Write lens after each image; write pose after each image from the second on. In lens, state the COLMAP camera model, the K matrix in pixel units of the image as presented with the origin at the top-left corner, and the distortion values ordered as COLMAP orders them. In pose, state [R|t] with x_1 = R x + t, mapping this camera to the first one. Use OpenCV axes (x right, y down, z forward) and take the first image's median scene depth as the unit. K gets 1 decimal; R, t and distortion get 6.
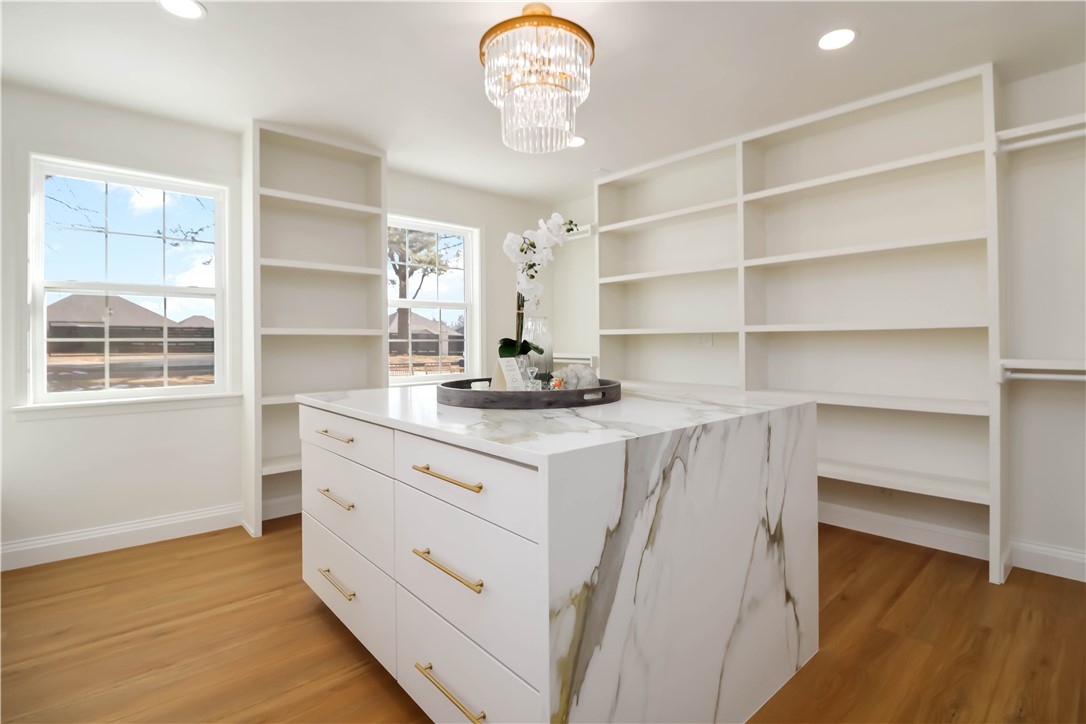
lens RADIAL K [[529.5, 0, 565.4], [0, 529.5, 342.3], [0, 0, 1]] dist [-0.002304, -0.011587]
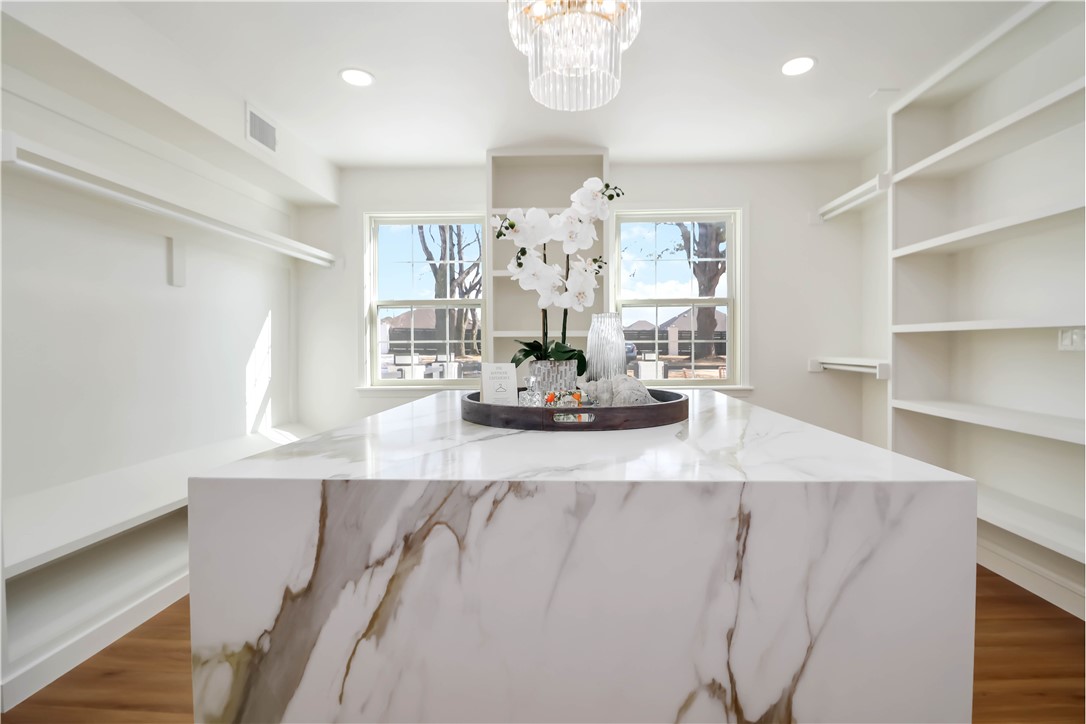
lens RADIAL K [[526.4, 0, 542.0], [0, 526.4, 359.1], [0, 0, 1]] dist [-0.003984, -0.016280]
pose [[0.699762, 0.021499, -0.714052, 0.753385], [0.001134, 0.999512, 0.031205, -0.004539], [0.714375, -0.022646, 0.699396, 0.636503]]
